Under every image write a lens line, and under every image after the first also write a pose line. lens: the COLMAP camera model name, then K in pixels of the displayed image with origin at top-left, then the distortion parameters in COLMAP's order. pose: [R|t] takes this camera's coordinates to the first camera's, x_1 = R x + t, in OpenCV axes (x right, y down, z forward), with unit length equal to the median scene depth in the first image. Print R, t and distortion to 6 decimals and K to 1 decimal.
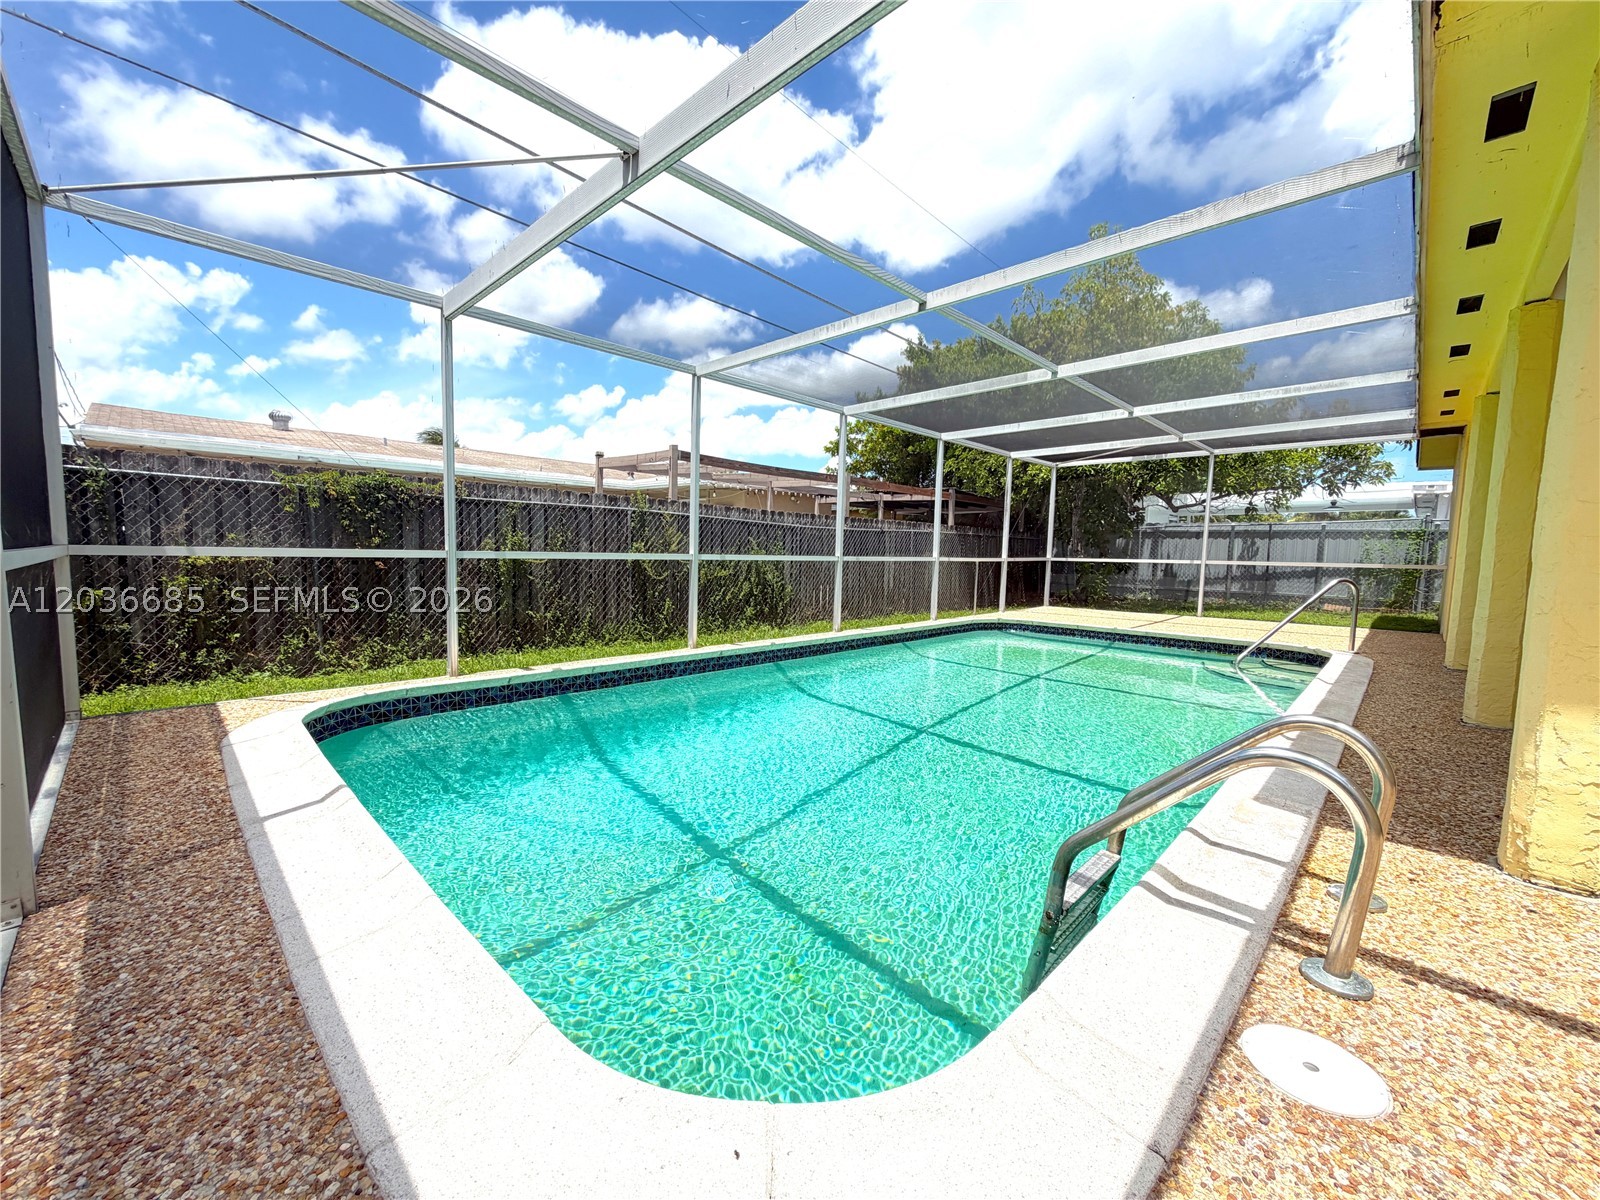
lens RADIAL K [[637.9, 0, 800.2], [0, 637.9, 603.4], [0, 0, 1]] dist [-0.000613, -0.000106]
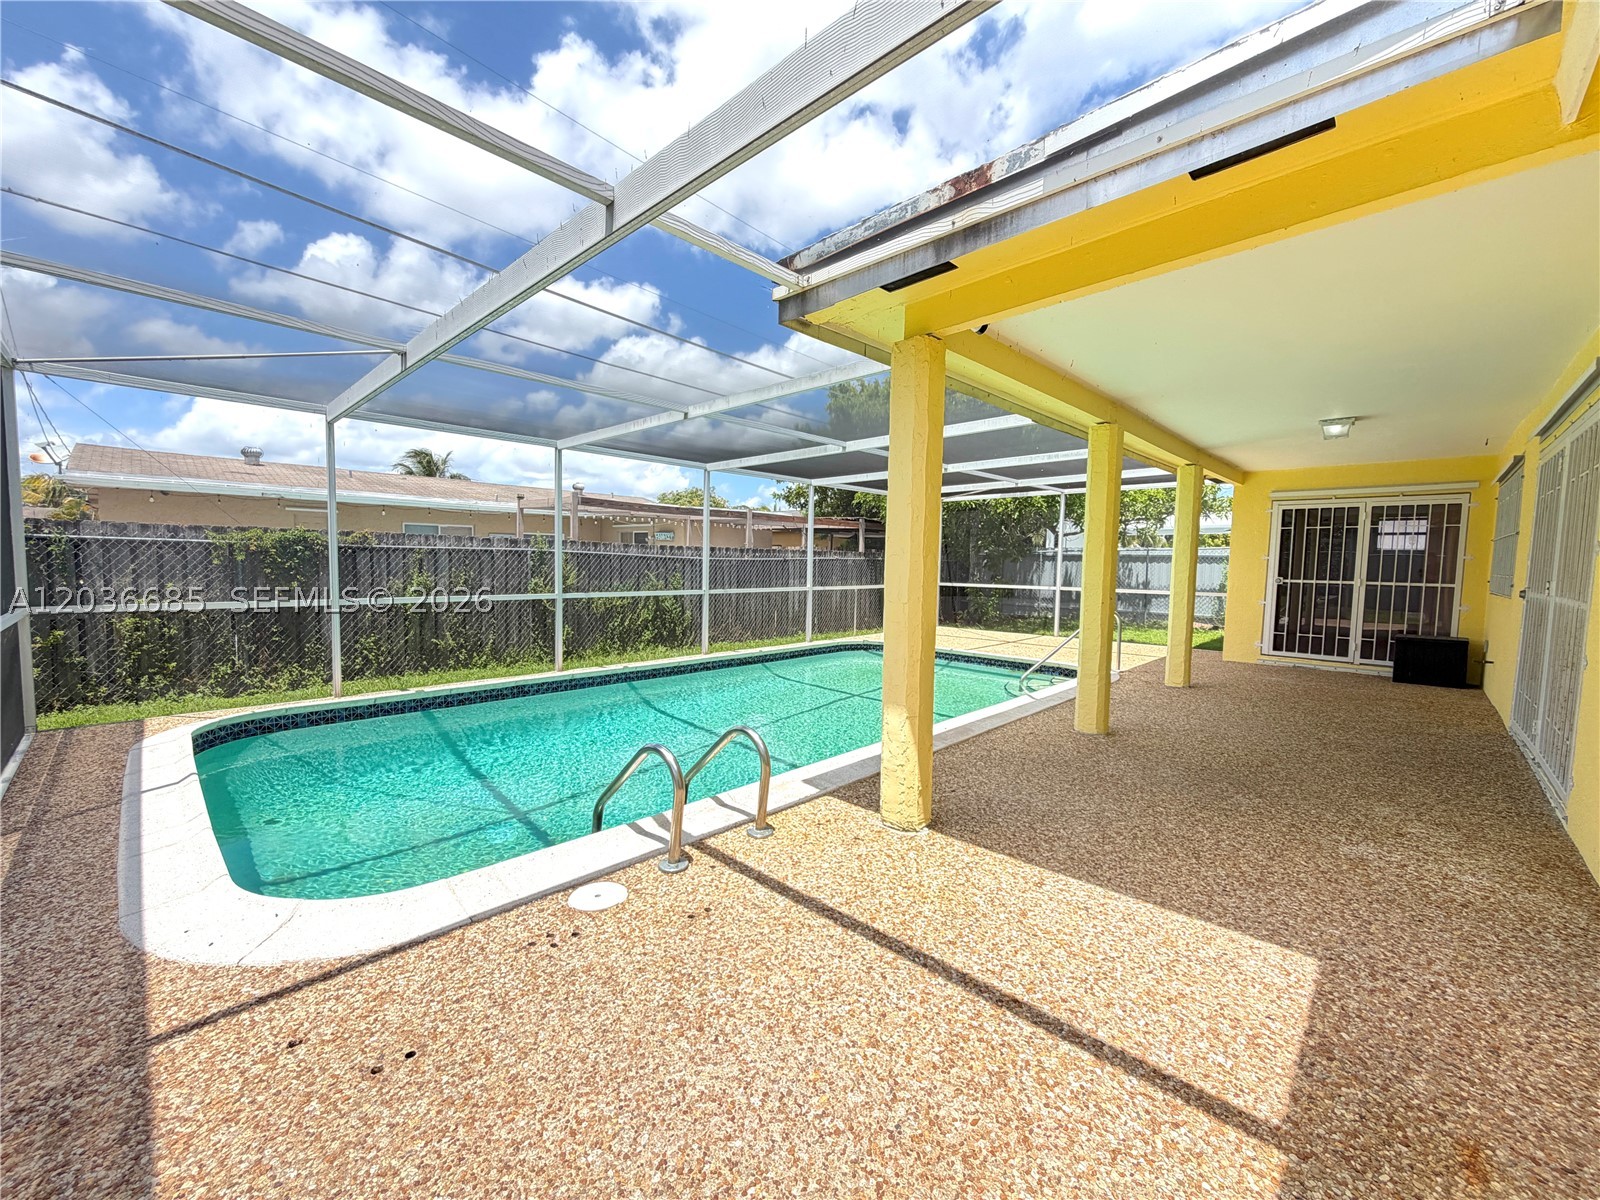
lens RADIAL K [[637.9, 0, 799.0], [0, 637.9, 603.8], [0, 0, 1]] dist [-0.000613, -0.000106]
pose [[0.999985, -0.004633, 0.002878, 0.336475], [0.004677, 0.999867, -0.015654, -0.043221], [-0.002805, 0.015667, 0.999873, -0.252227]]
